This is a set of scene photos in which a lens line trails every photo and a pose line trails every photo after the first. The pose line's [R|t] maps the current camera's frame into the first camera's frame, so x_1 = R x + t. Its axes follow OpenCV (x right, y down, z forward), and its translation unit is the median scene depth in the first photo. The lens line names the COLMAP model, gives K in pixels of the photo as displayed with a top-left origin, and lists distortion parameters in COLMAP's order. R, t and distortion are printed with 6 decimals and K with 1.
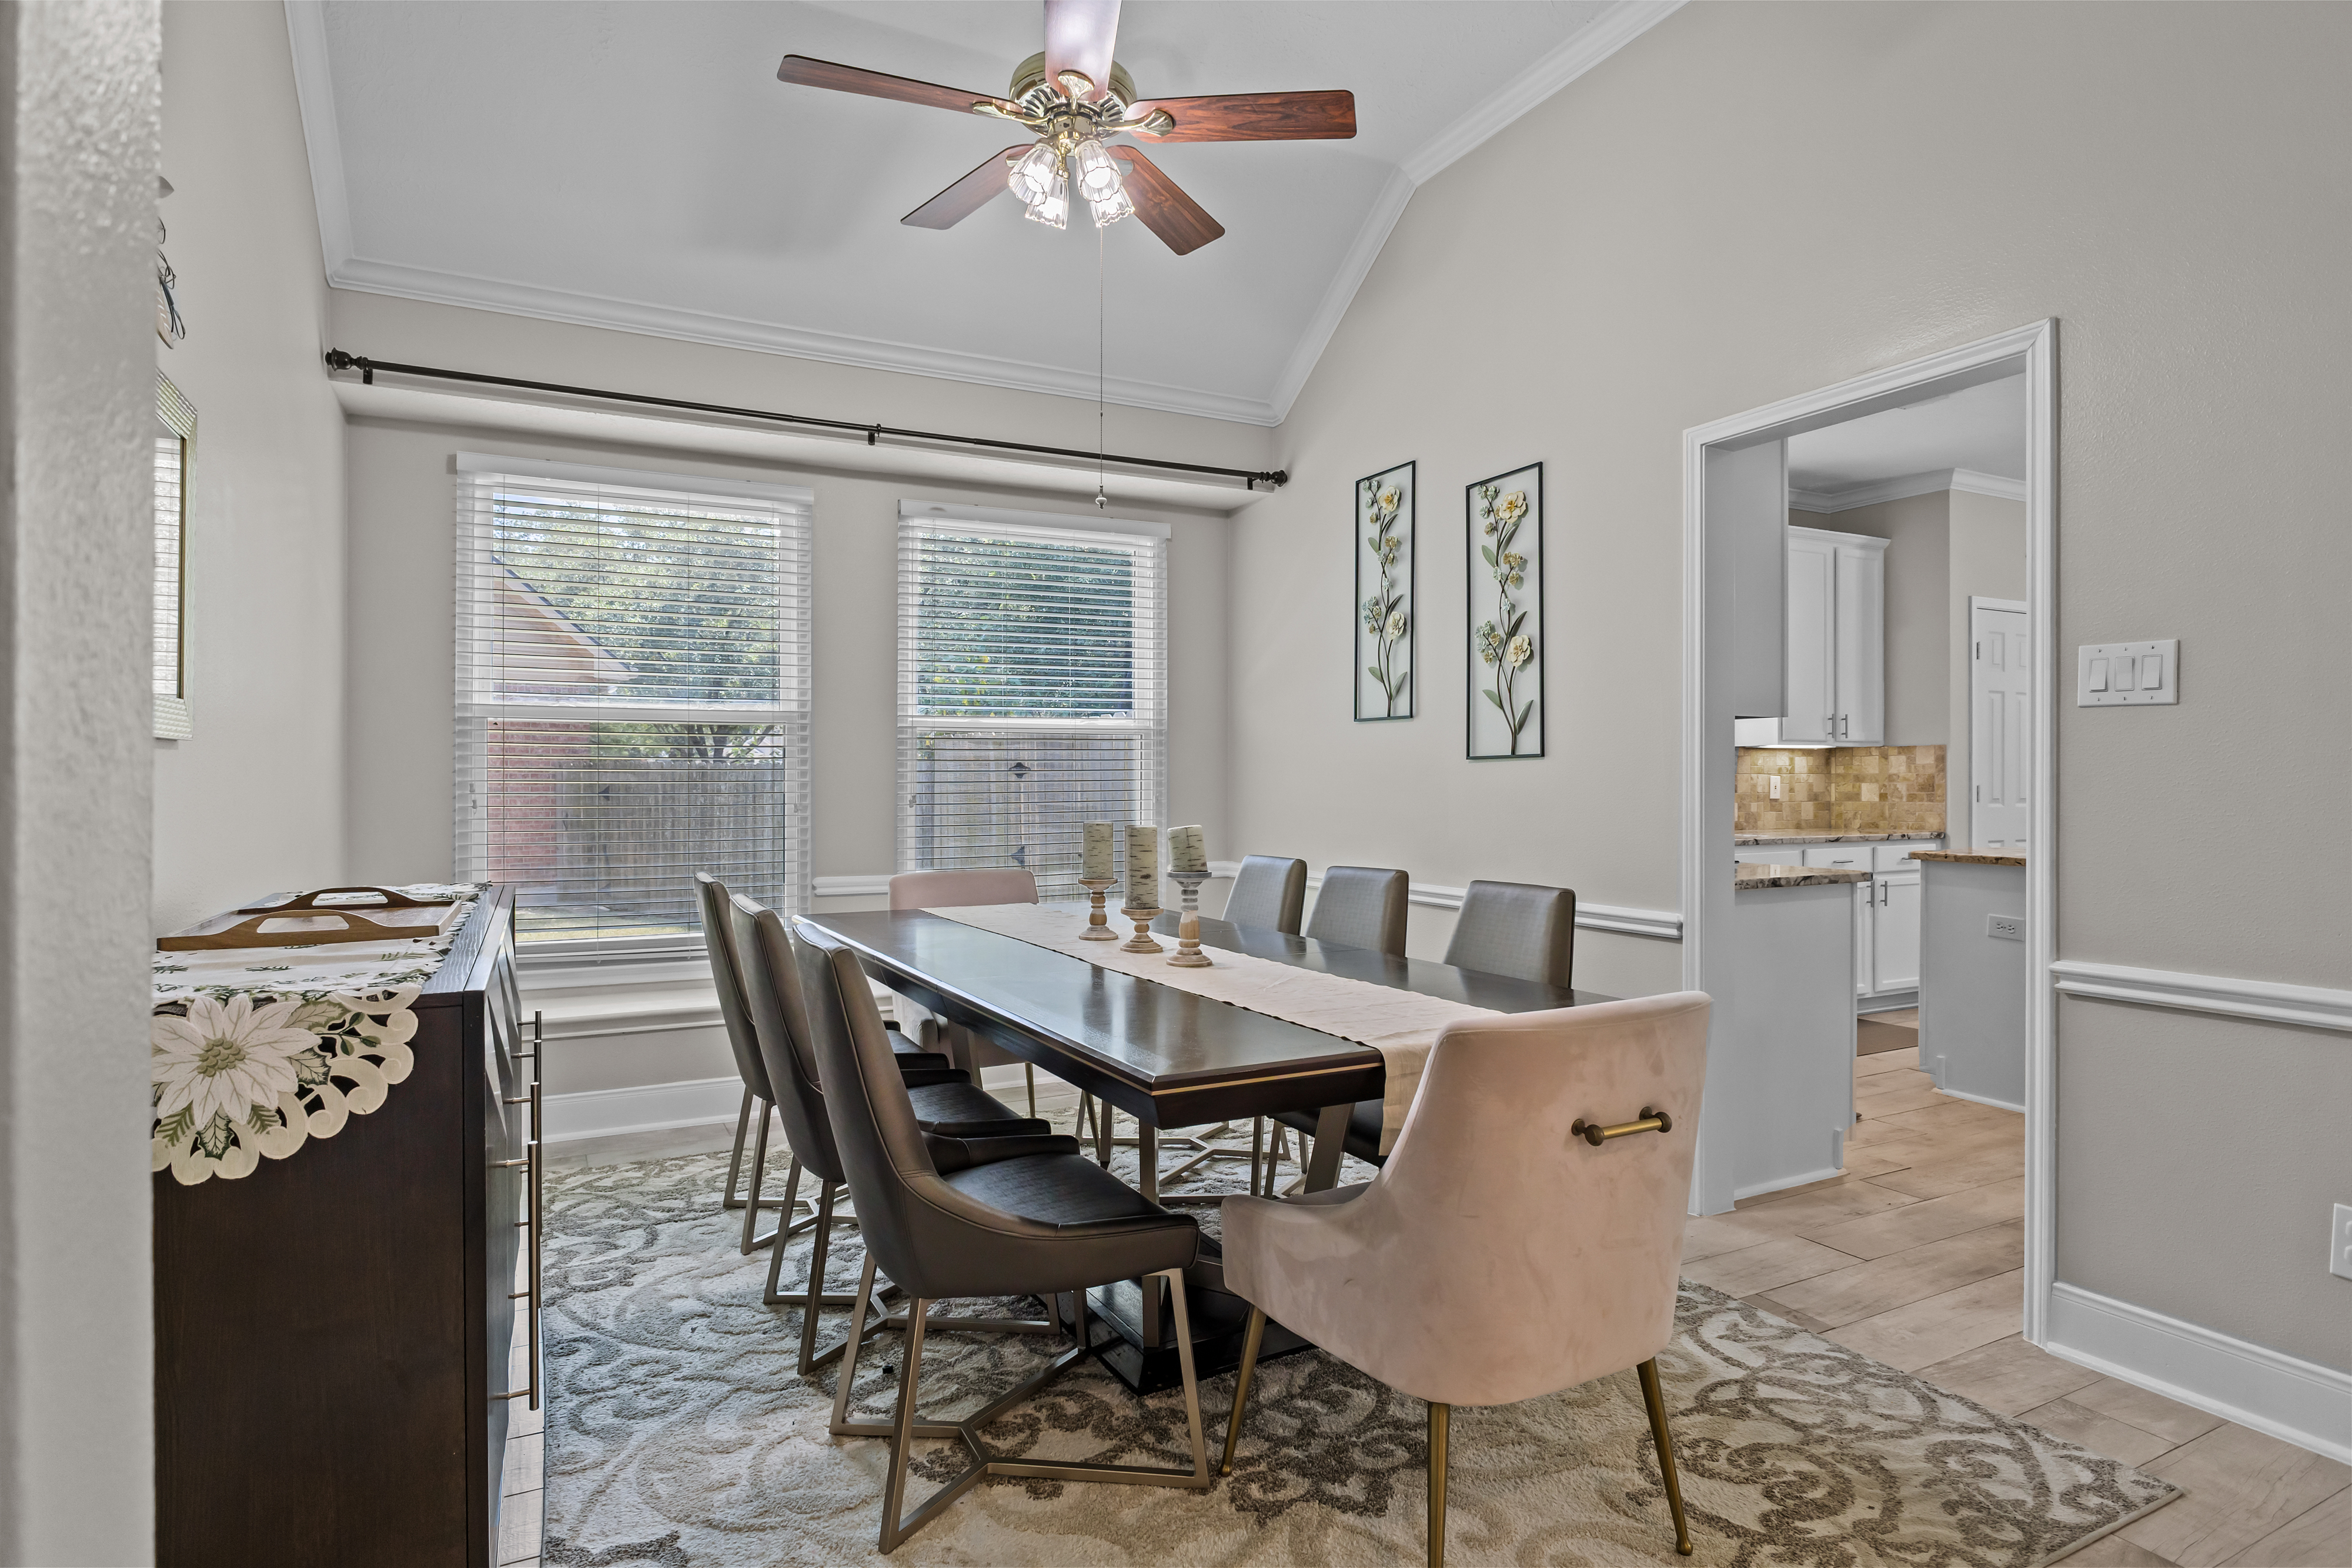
lens RADIAL K [[1261.4, 0, 1176.0], [0, 1261.4, 784.0], [0, 0, 1]] dist [-0.009306, -0.000676]
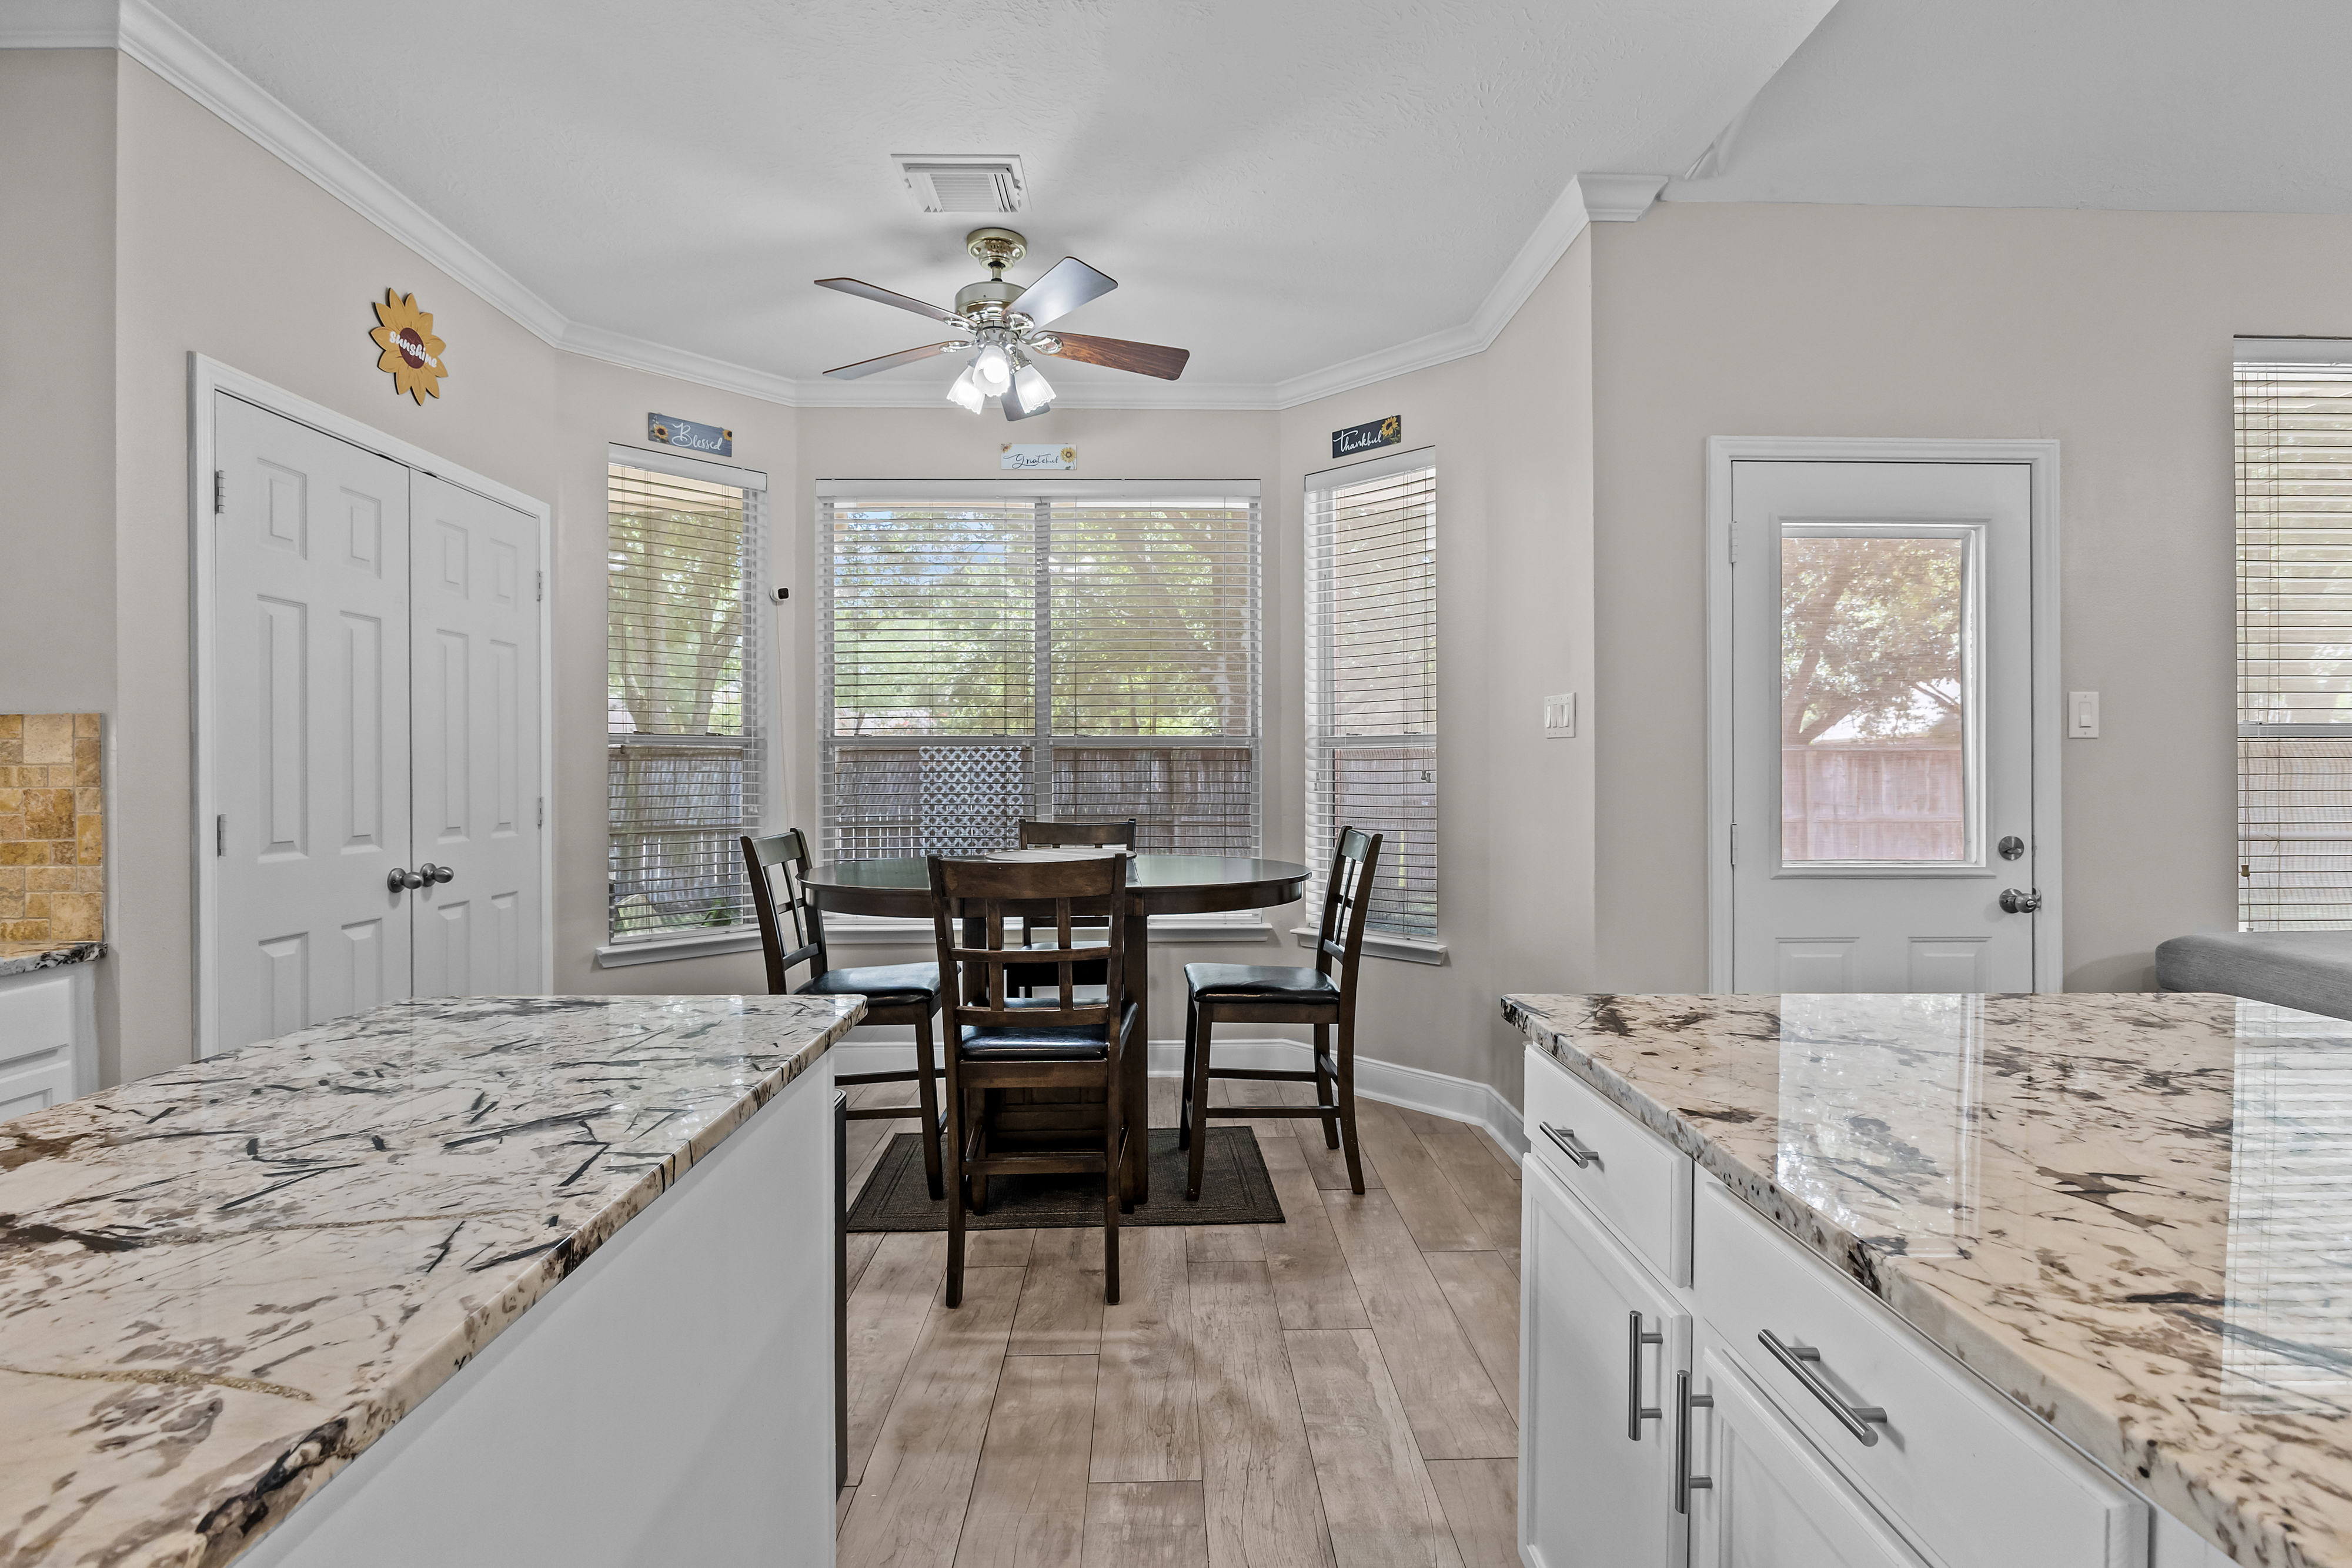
lens RADIAL K [[1076.7, 0, 1175.5], [0, 1076.7, 767.7], [0, 0, 1]] dist [-0.002813, -0.000310]
pose [[0.444086, -0.001761, 0.895982, 0.447761], [0.006911, 0.999975, -0.001460, -0.011599], [-0.895958, 0.006840, 0.444087, 0.544043]]
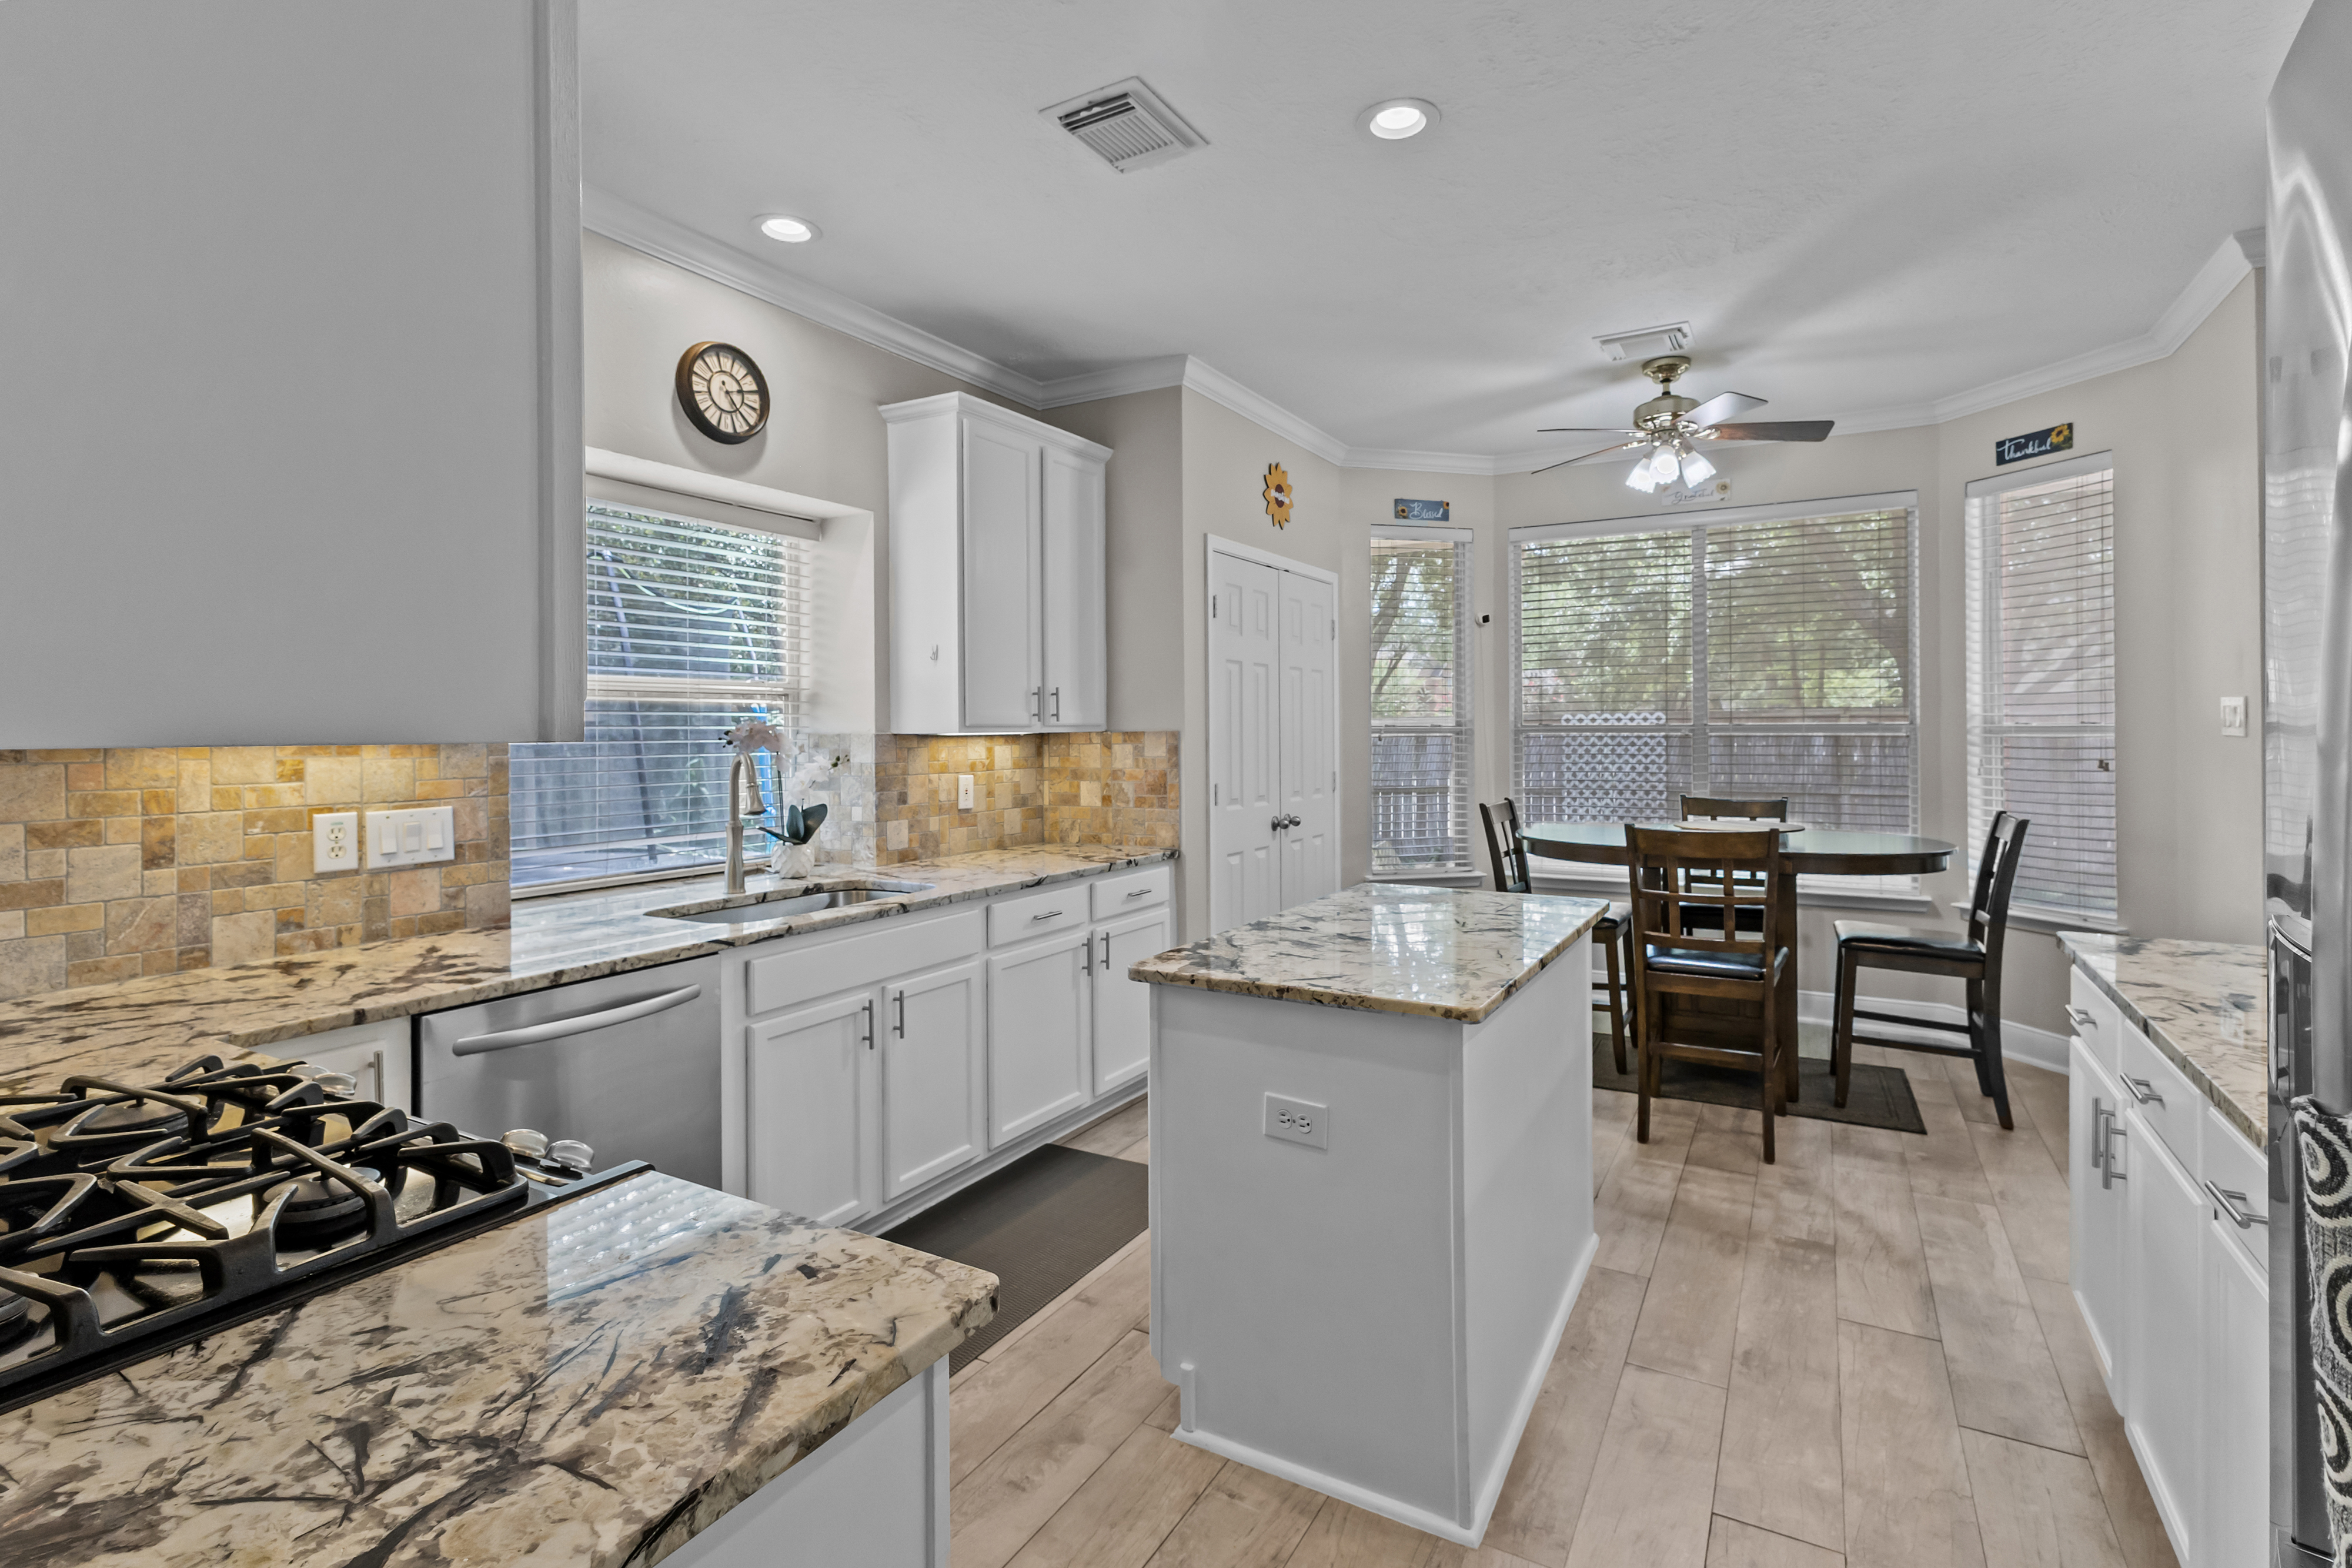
lens RADIAL K [[1097.4, 0, 1194.5], [0, 1097.4, 724.8], [0, 0, 1]] dist [0.000616, 0.000689]
pose [[0.840463, -0.001947, 0.541865, 0.261257], [0.007199, 0.999945, -0.007573, -0.028774], [-0.541820, 0.010265, 0.840432, 0.437851]]
